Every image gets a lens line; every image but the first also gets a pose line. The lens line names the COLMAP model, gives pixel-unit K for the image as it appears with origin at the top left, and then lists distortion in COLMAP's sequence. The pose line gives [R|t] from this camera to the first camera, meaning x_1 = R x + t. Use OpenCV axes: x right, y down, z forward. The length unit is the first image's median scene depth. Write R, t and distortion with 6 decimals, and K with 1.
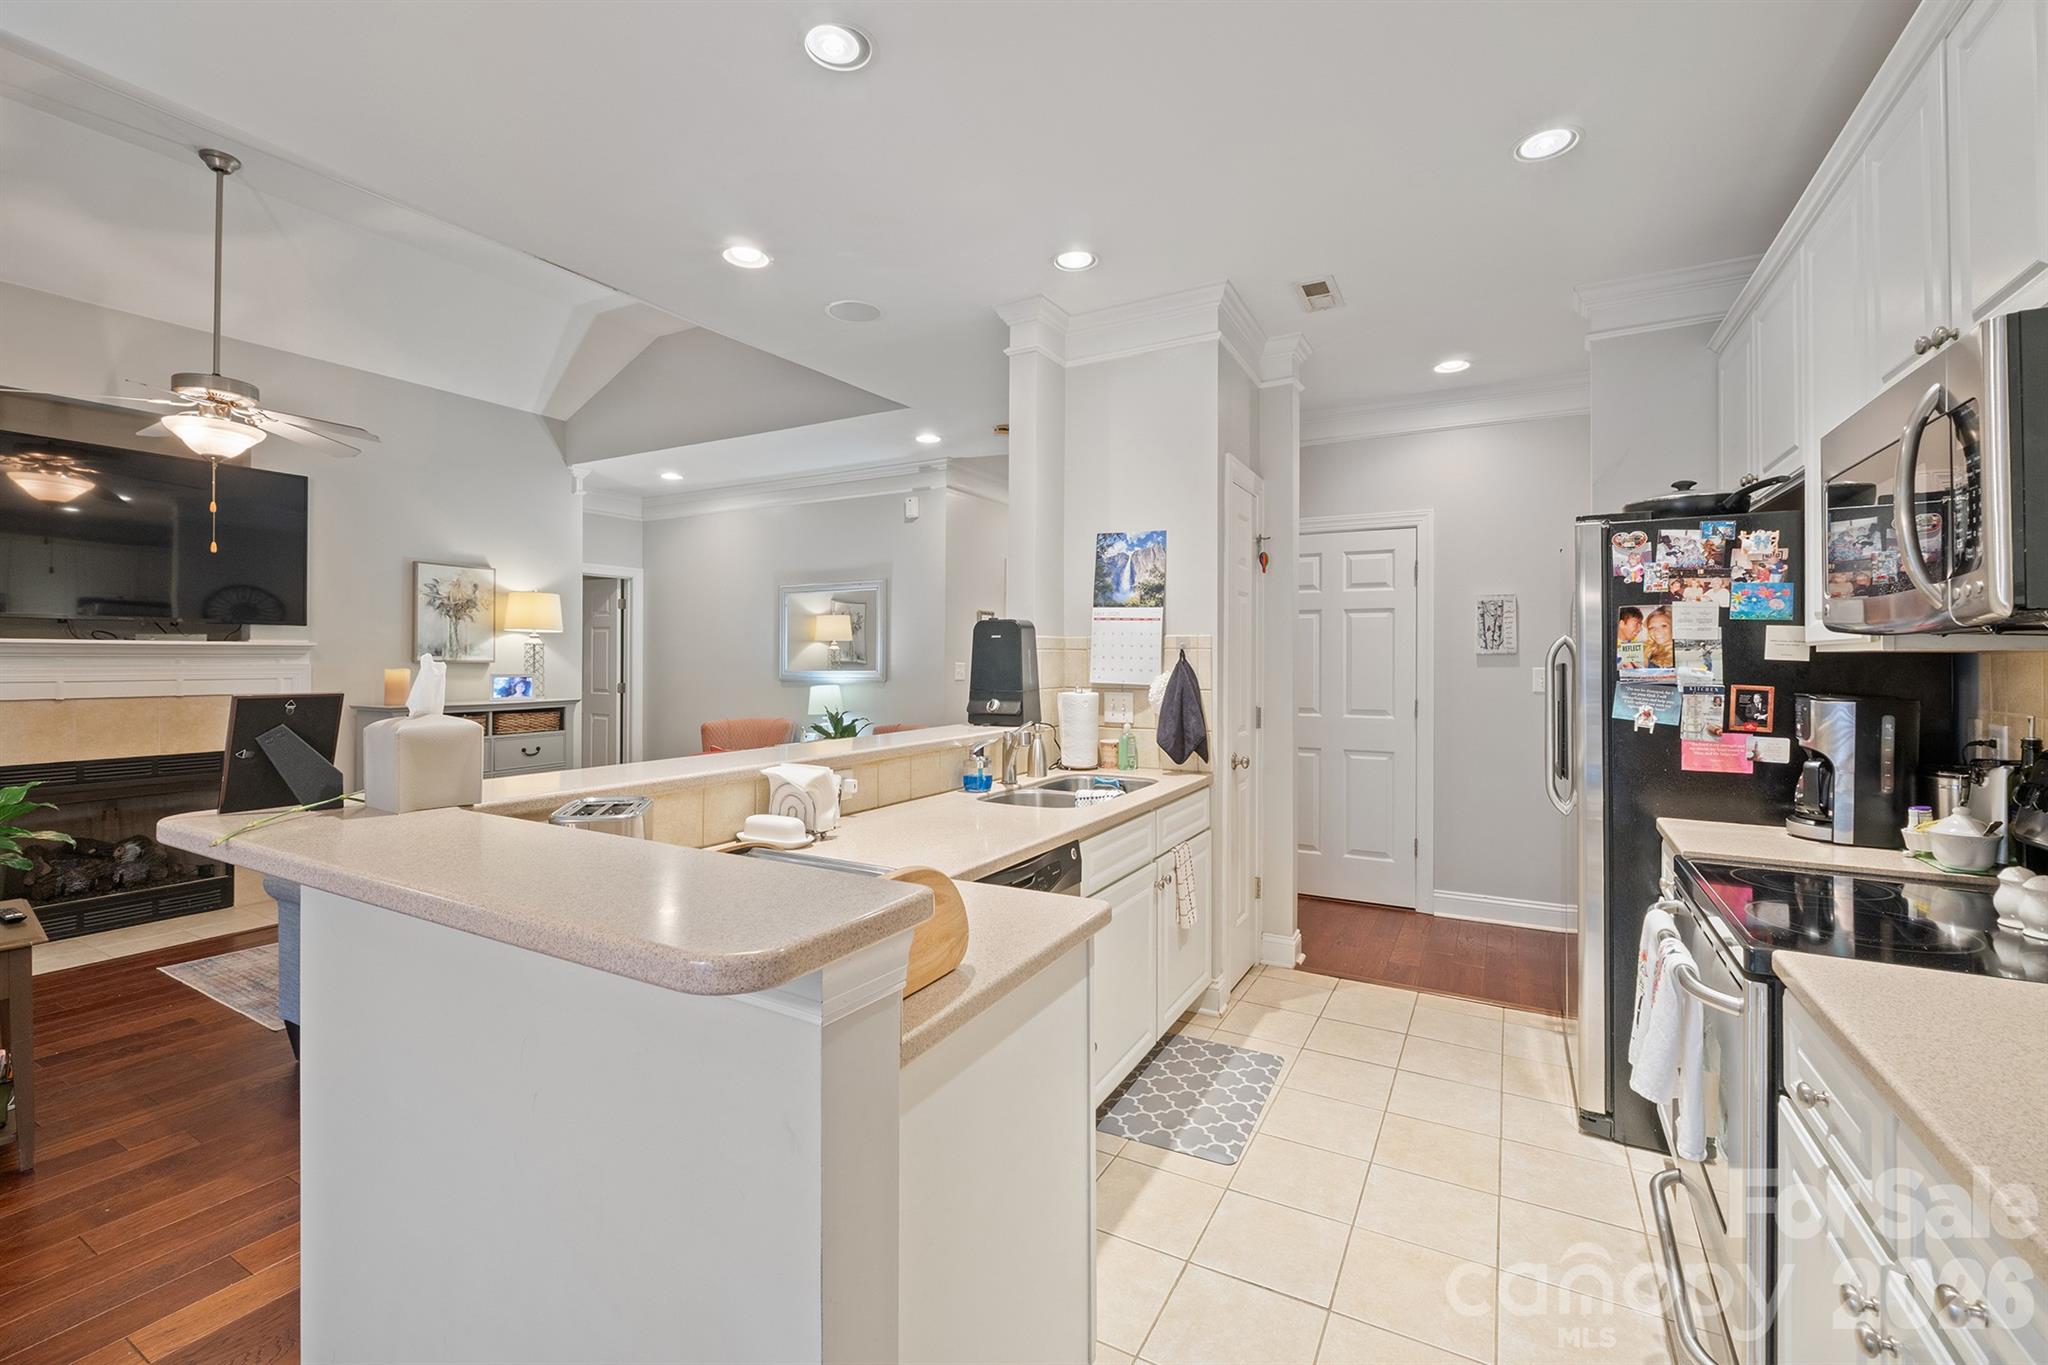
lens RADIAL K [[875.1, 0, 1043.8], [0, 875.1, 655.4], [0, 0, 1]] dist [-0.004146, -0.001103]
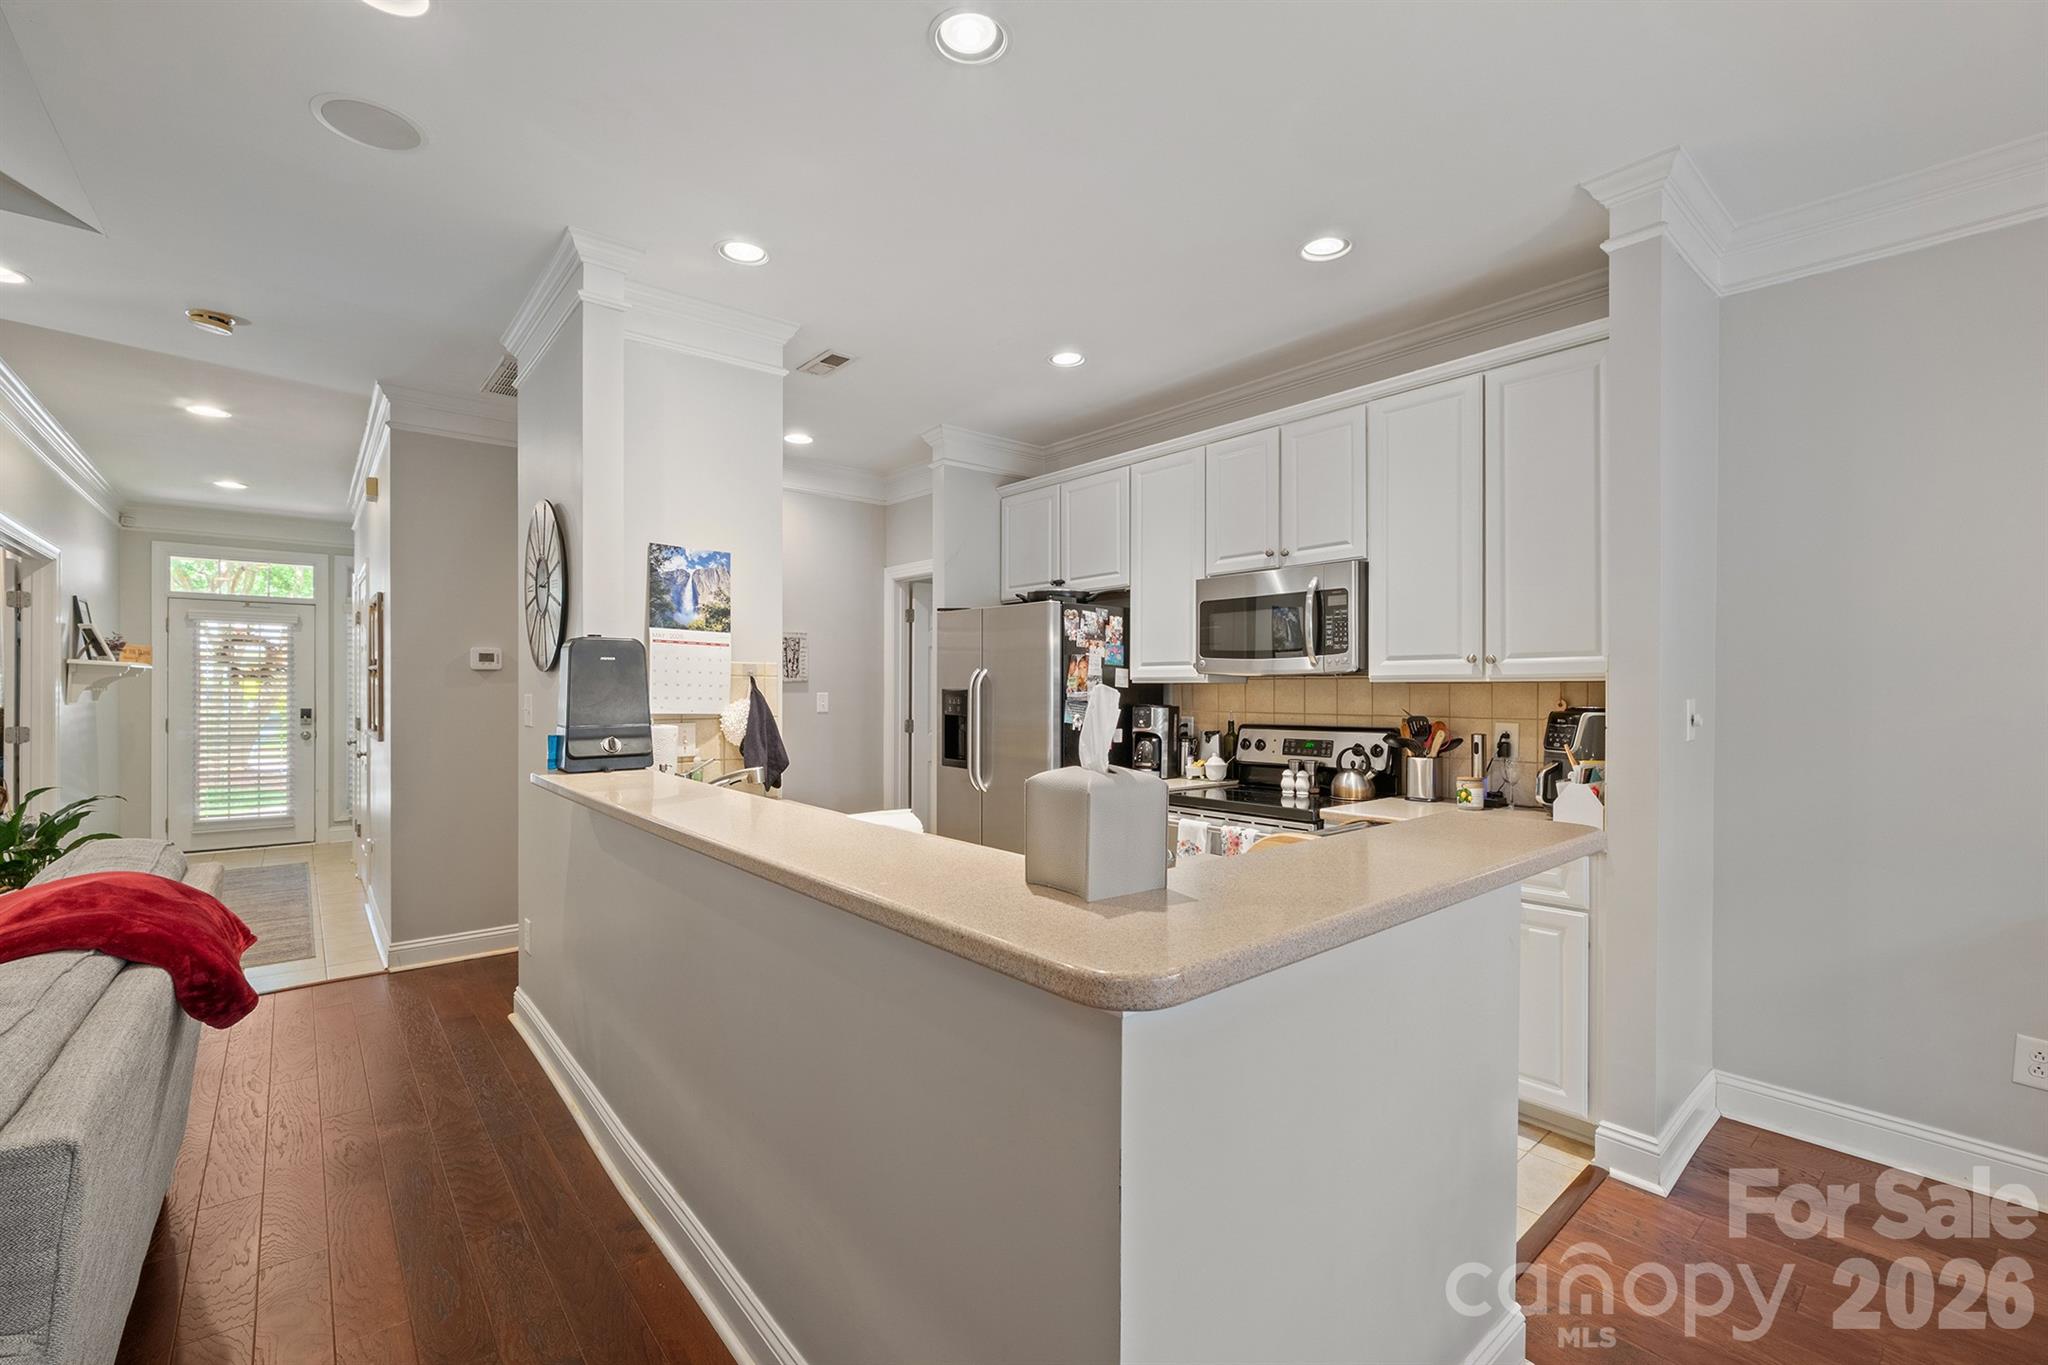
lens RADIAL K [[875.1, 0, 1022.5], [0, 875.1, 690.5], [0, 0, 1]] dist [-0.004146, -0.001103]
pose [[0.352658, -0.005625, 0.935735, -0.660614], [-0.004761, 0.999958, 0.007806, -0.000611], [-0.935740, -0.007208, 0.352616, 0.364814]]
